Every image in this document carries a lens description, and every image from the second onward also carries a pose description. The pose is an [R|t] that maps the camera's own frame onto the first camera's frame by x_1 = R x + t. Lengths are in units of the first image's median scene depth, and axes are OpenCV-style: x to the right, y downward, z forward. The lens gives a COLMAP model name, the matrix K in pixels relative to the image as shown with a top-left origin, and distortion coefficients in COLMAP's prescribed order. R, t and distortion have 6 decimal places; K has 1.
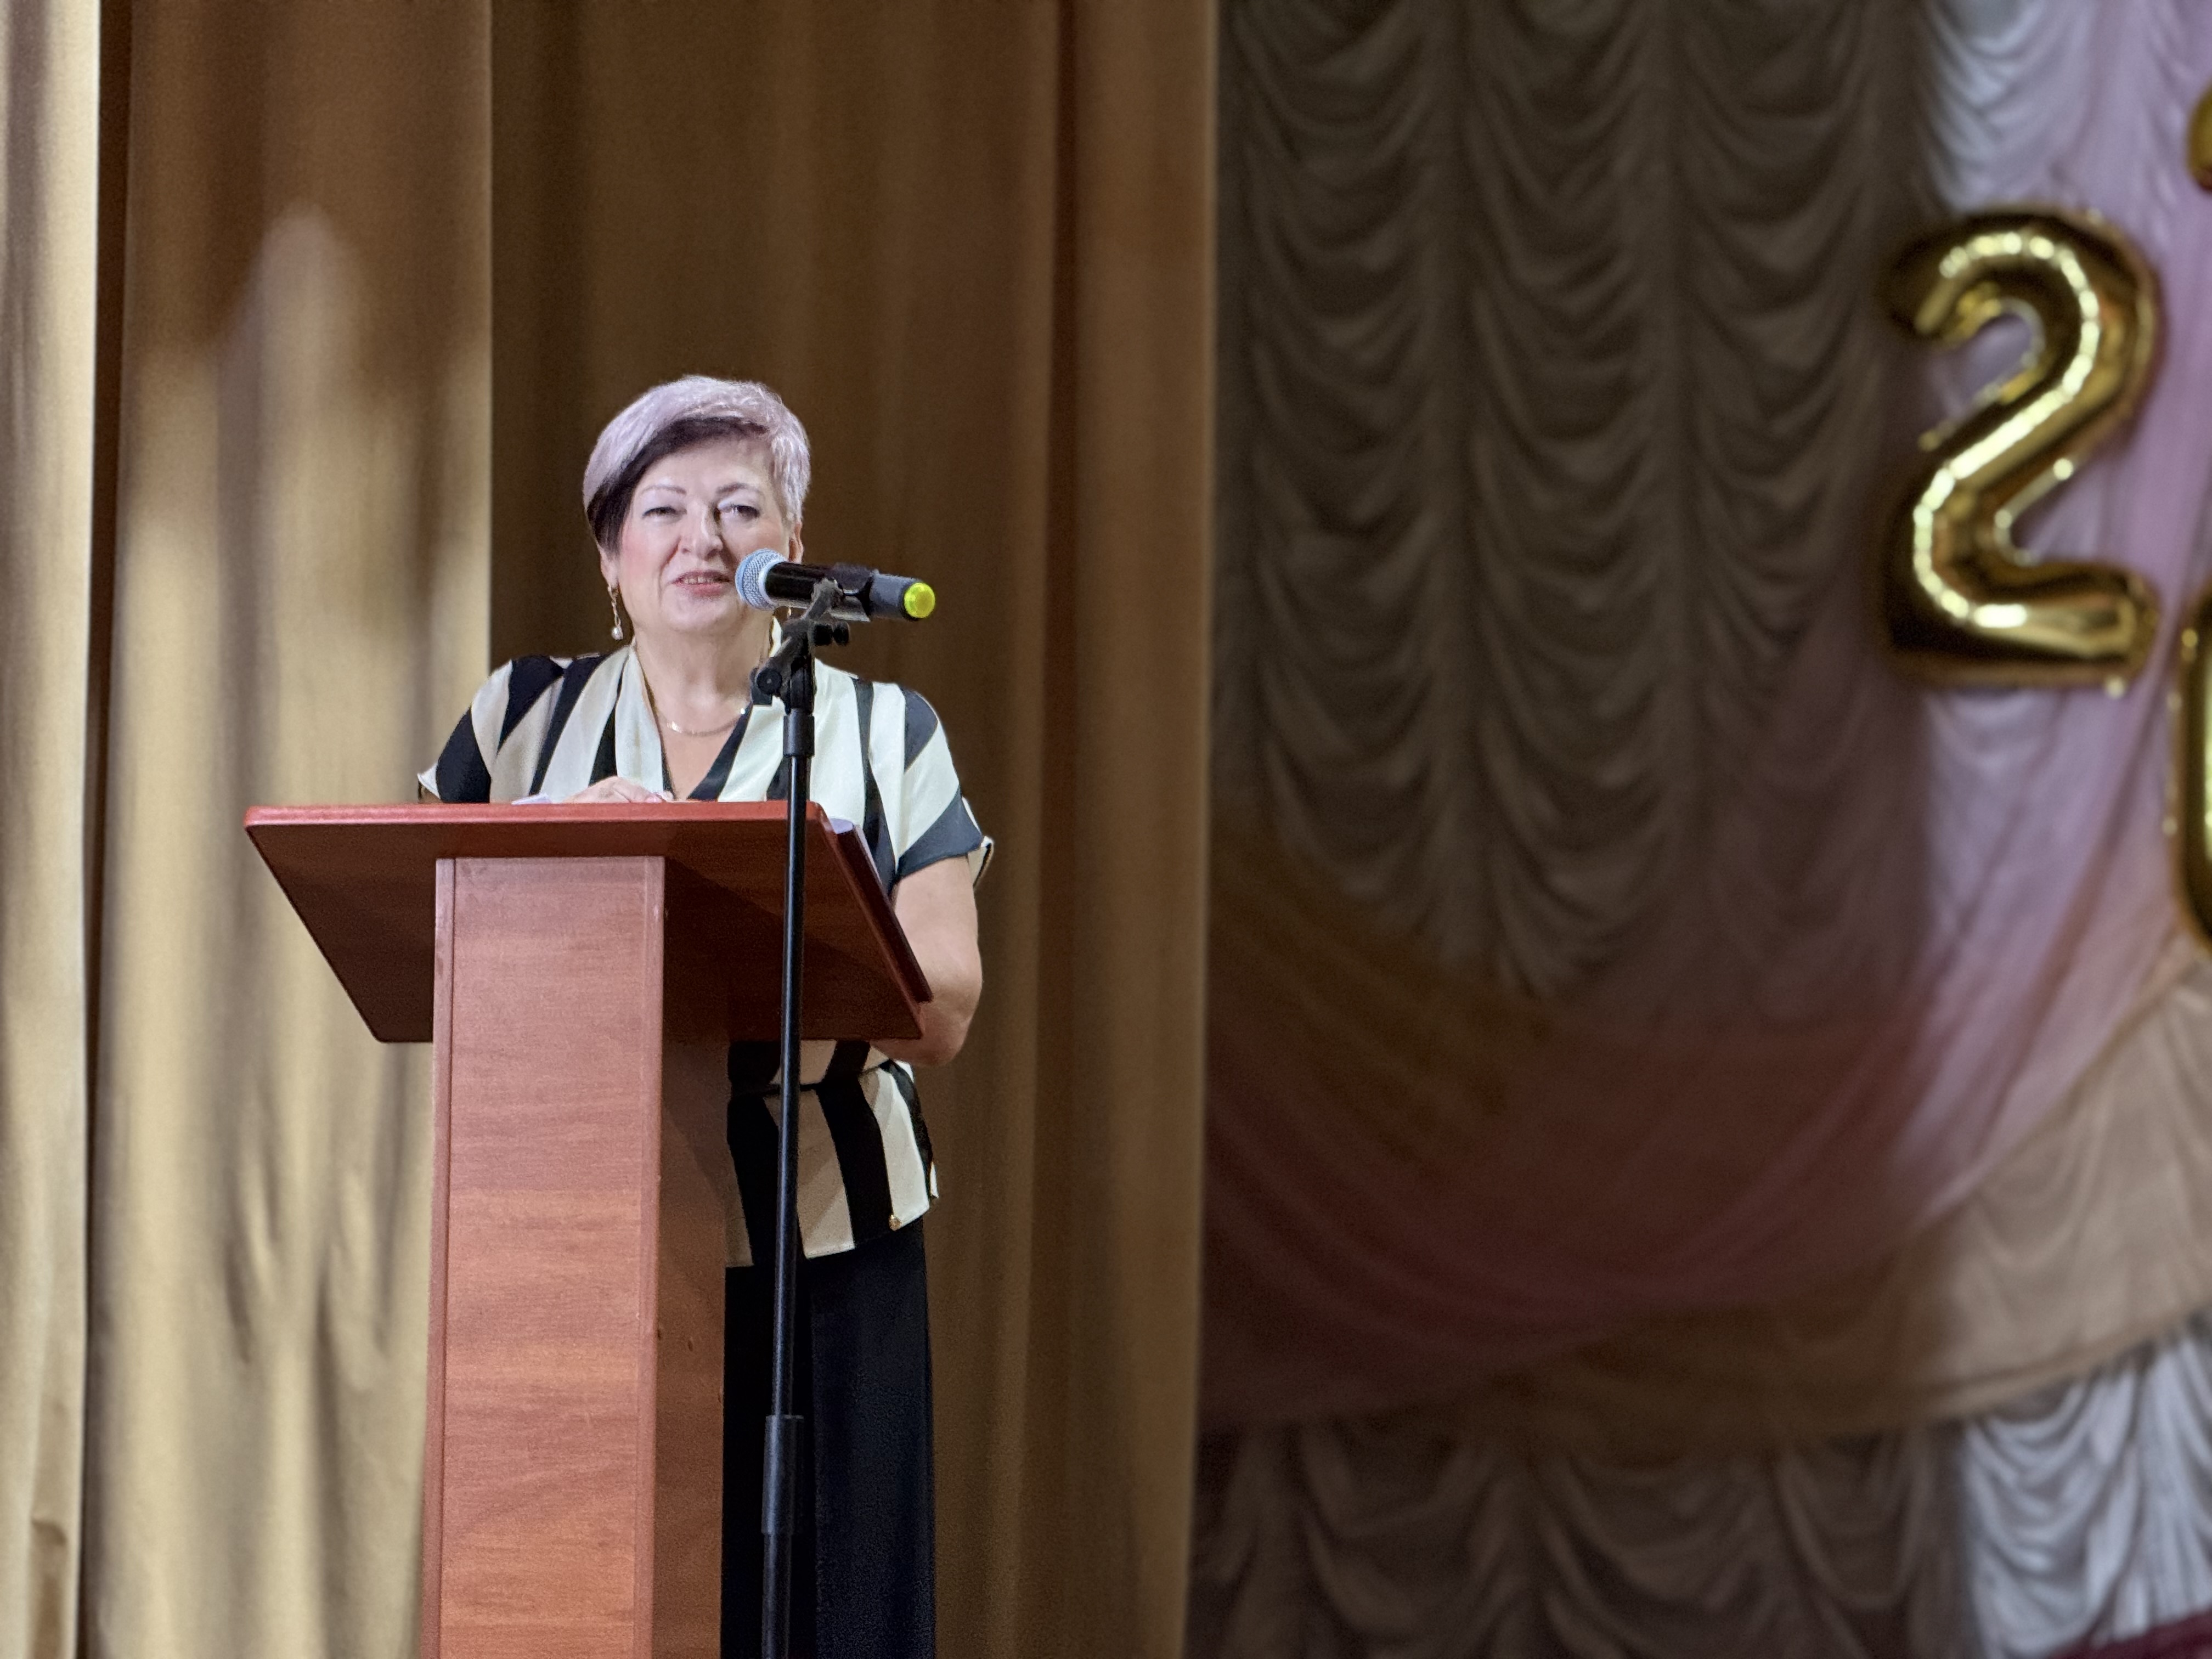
lens RADIAL K [[7668.0, 0, 1108.5], [0, 7668.0, 825.1], [0, 0, 1]] dist [0.246745, 0.000000]
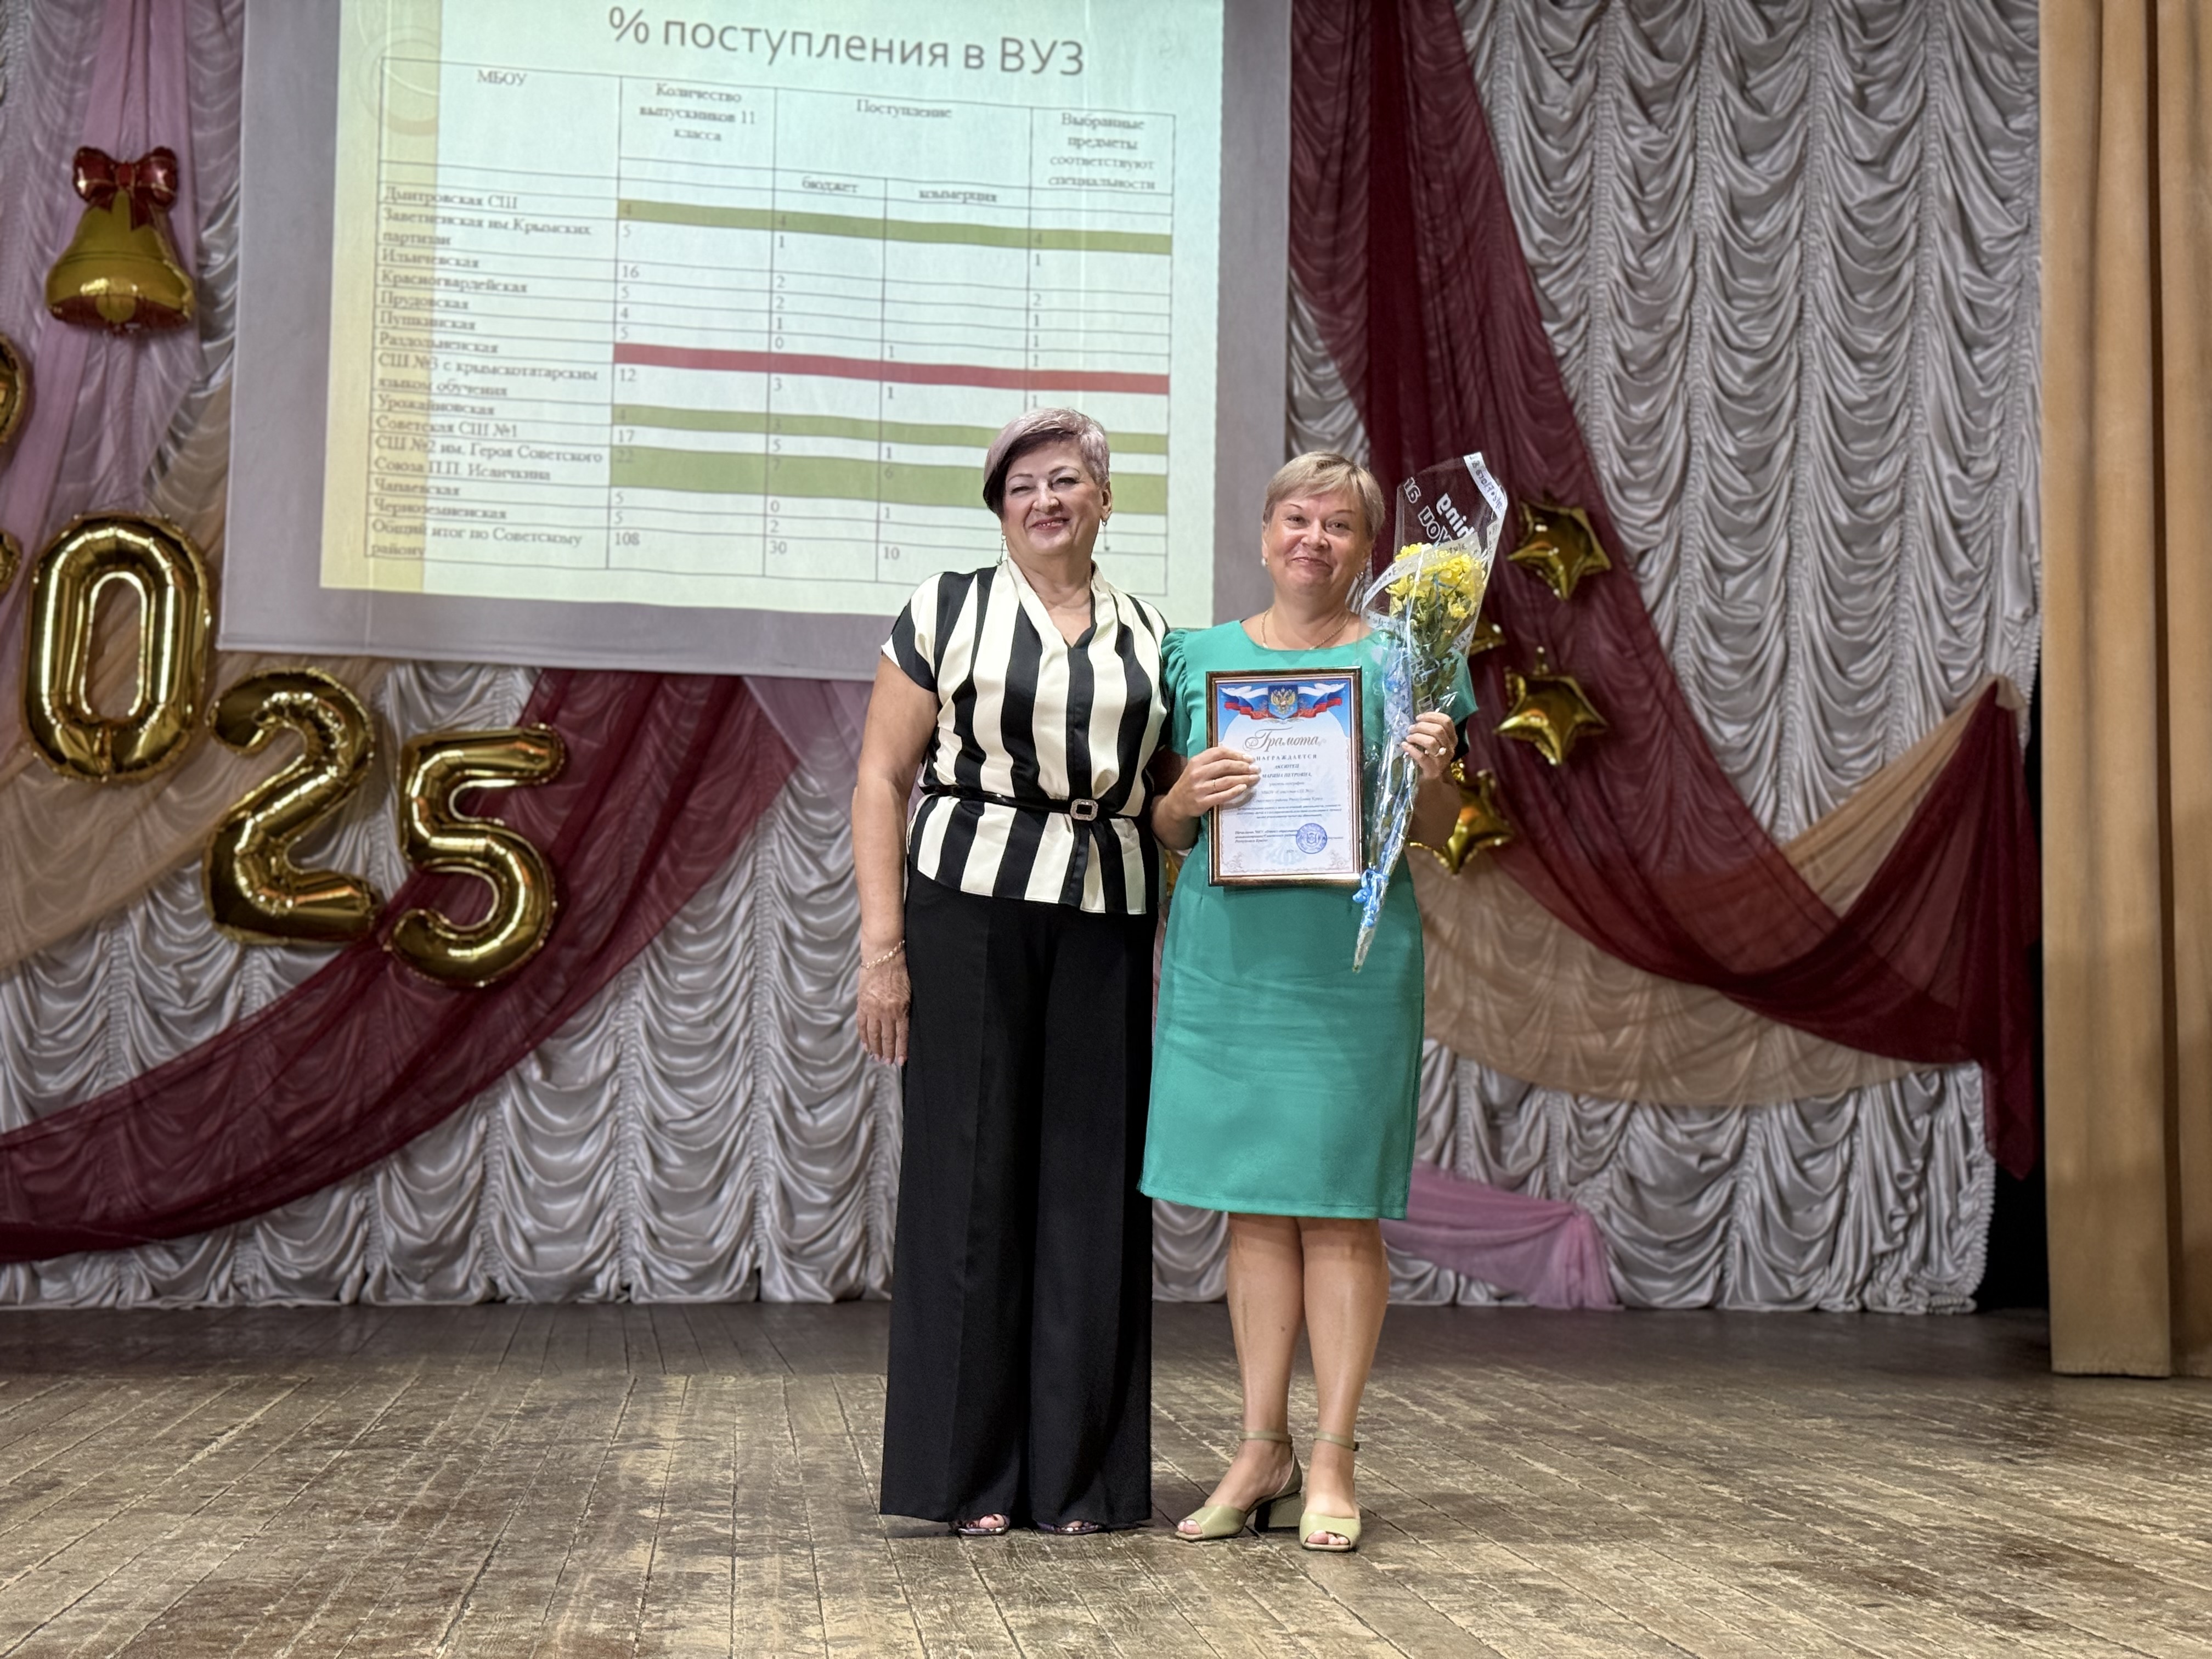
lens RADIAL K [[3092.6, 0, 1111.3], [0, 3092.6, 856.1], [0, 0, 1]] dist [0.119968, 0.000000]
pose [[0.925417, 0.042242, 0.376590, 0.098586], [-0.045941, 0.998944, 0.000842, 0.027265], [-0.376156, -0.018080, 0.926380, 0.245896]]
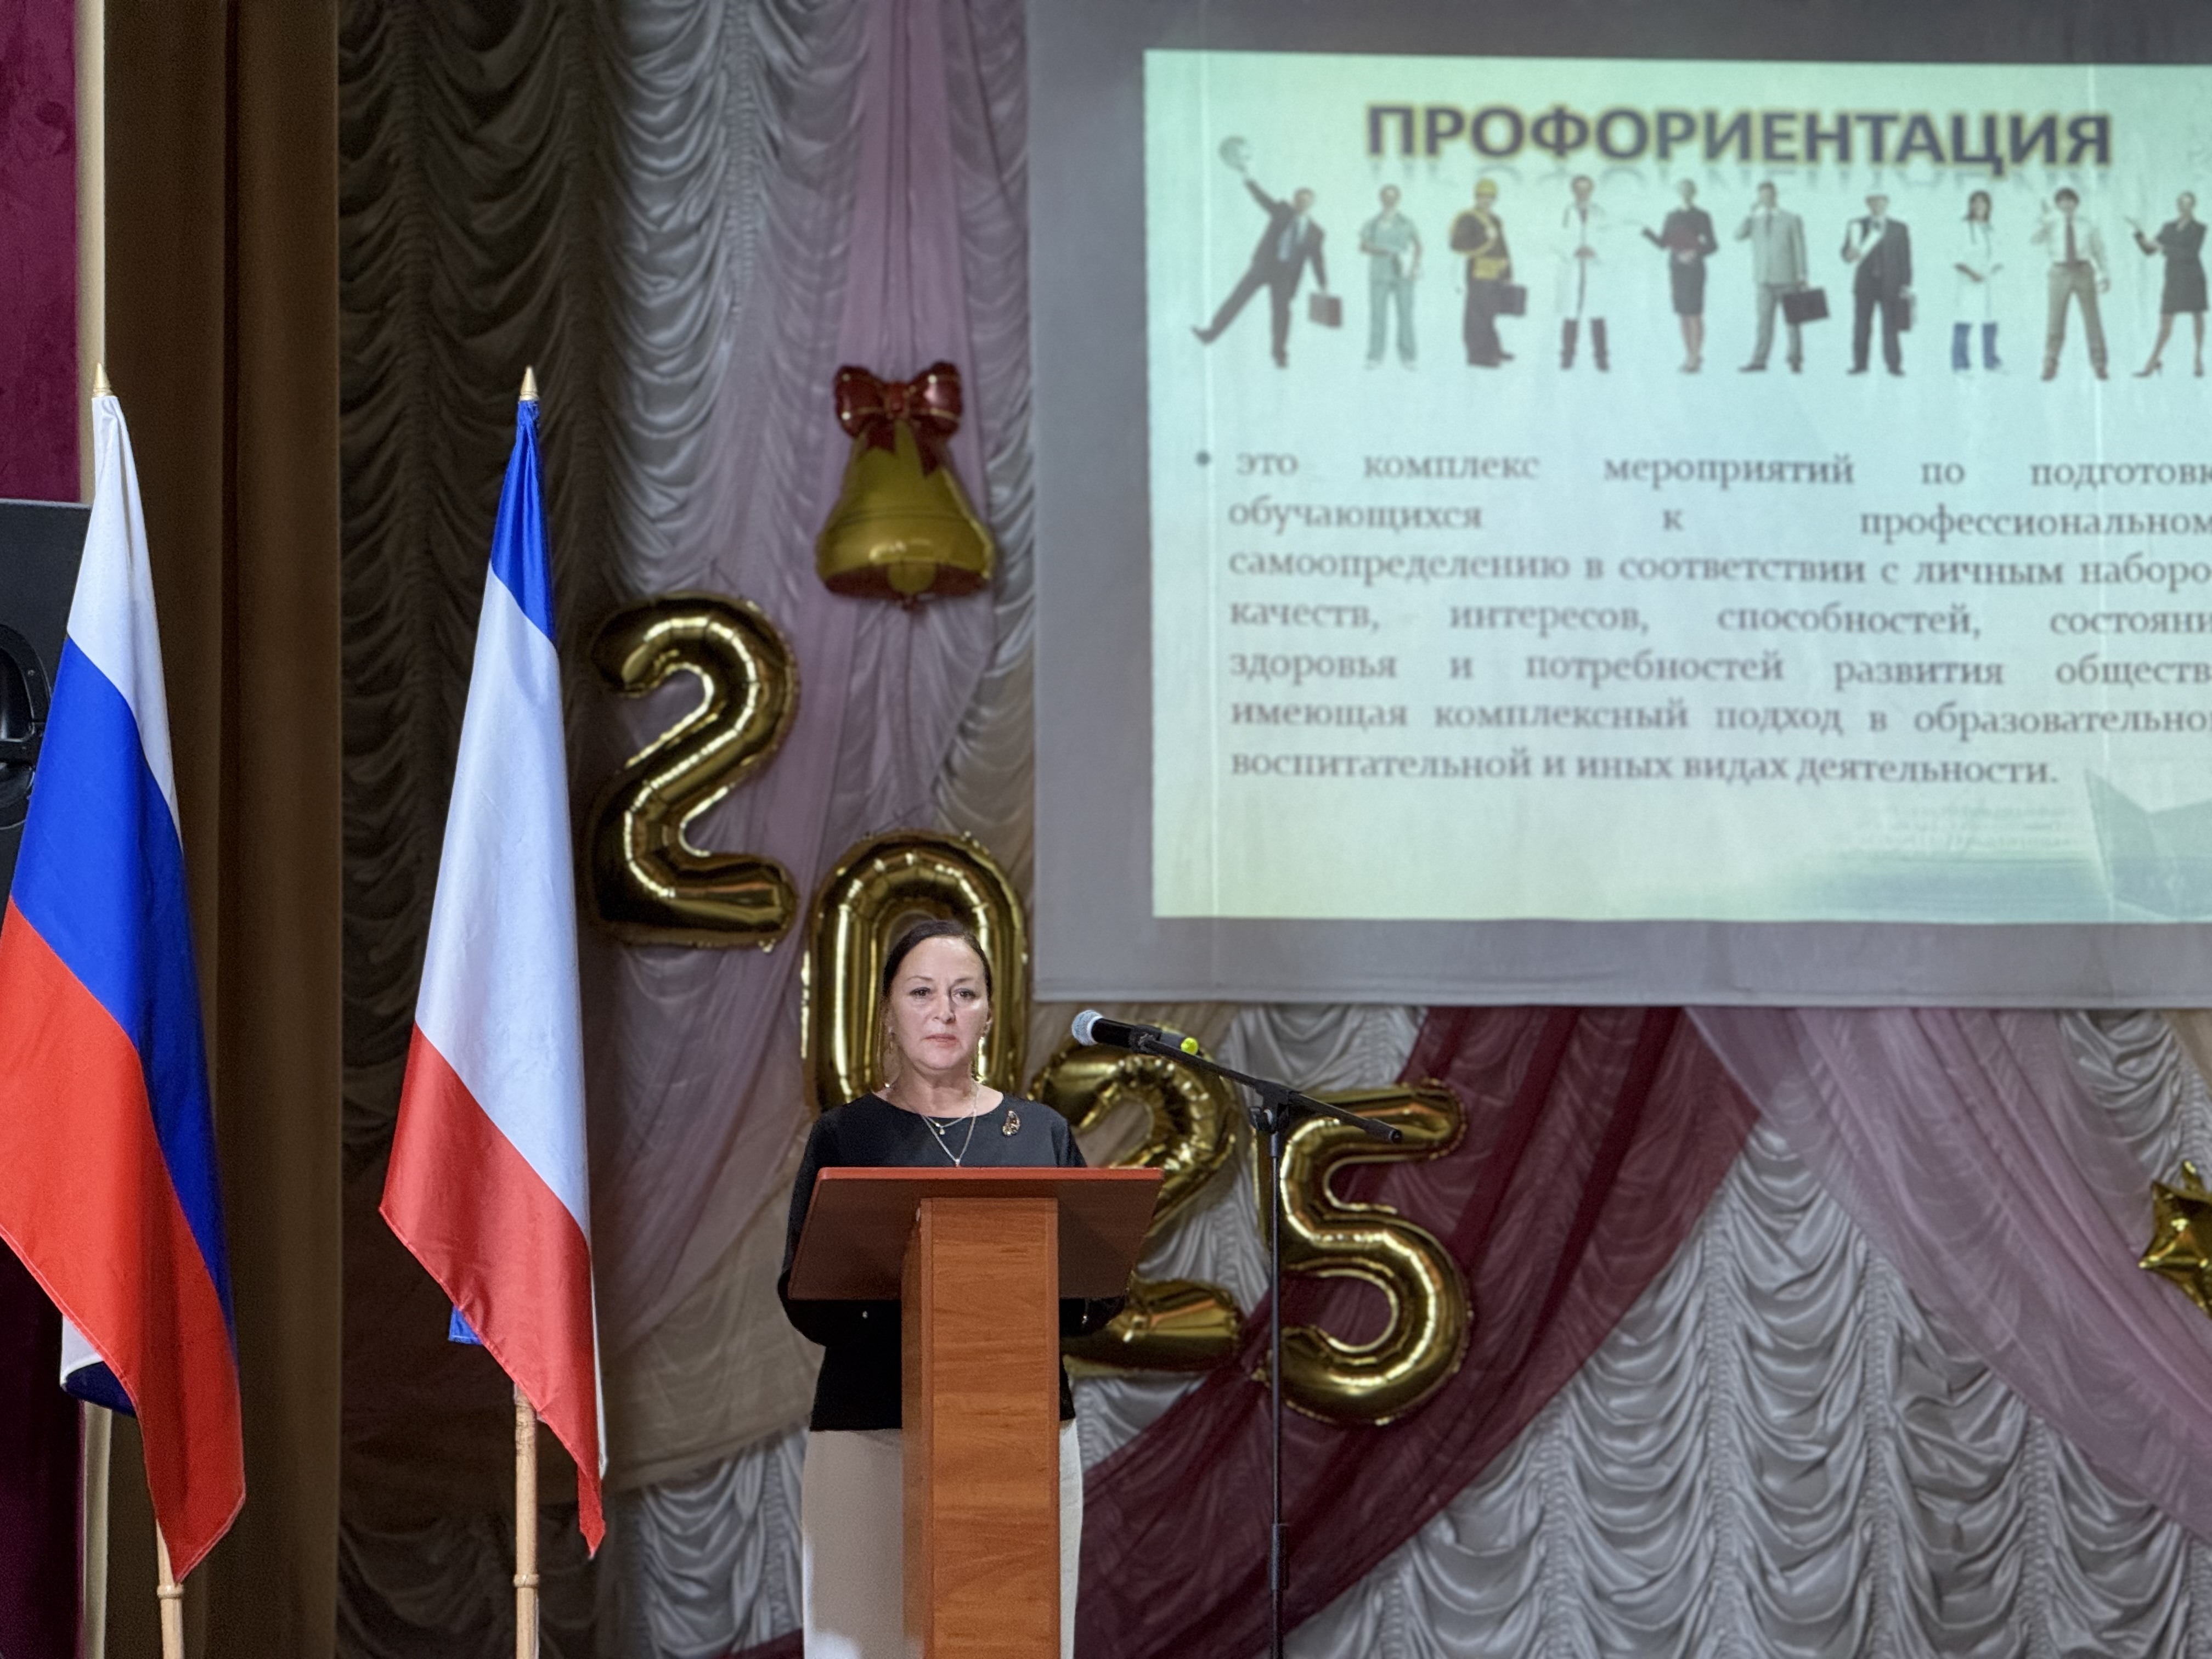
lens RADIAL K [[7622.3, 0, 1087.8], [0, 7622.3, 847.3], [0, 0, 1]] dist [0.250296, 0.000000]
pose [[0.926561, 0.016455, 0.375783, -0.320164], [-0.016288, 0.999861, -0.003624, -0.031641], [-0.375791, -0.002763, 0.926700, -0.272569]]
